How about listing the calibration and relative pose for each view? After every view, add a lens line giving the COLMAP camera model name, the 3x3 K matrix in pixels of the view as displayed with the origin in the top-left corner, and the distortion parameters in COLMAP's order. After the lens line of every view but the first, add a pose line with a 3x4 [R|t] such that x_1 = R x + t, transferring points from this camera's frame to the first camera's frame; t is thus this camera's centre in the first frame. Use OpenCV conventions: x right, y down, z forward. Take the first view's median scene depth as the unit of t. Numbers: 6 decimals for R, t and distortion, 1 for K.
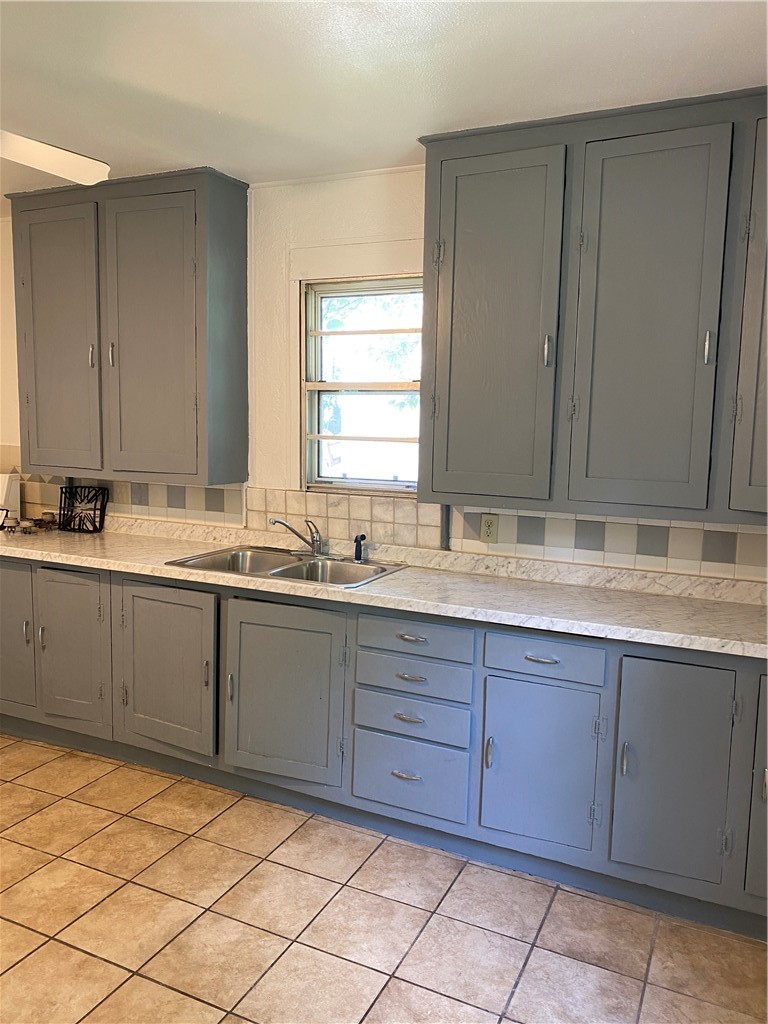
lens RADIAL K [[785.4, 0, 381.1], [0, 785.4, 510.8], [0, 0, 1]] dist [0.014449, -0.006479]
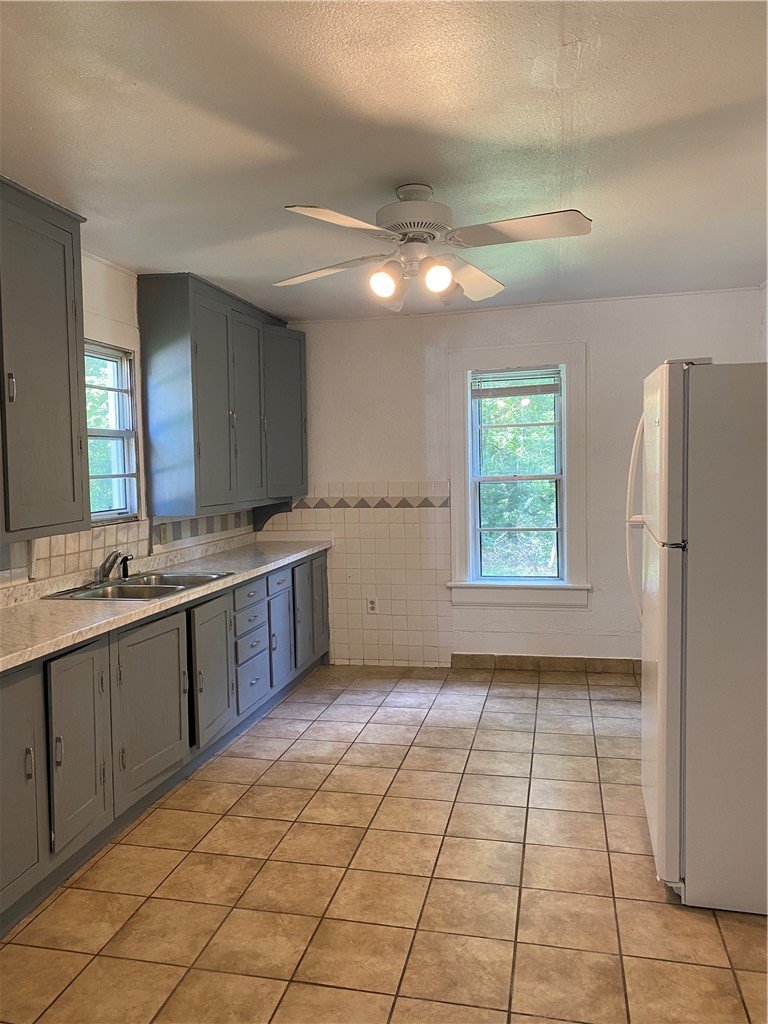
lens RADIAL K [[785.4, 0, 381.6], [0, 785.4, 511.9], [0, 0, 1]] dist [0.014449, -0.006479]
pose [[-0.224718, -0.077584, 0.971330, -1.449405], [0.123220, 0.986561, 0.107307, -0.133113], [-0.966601, 0.143801, -0.212139, 0.972820]]
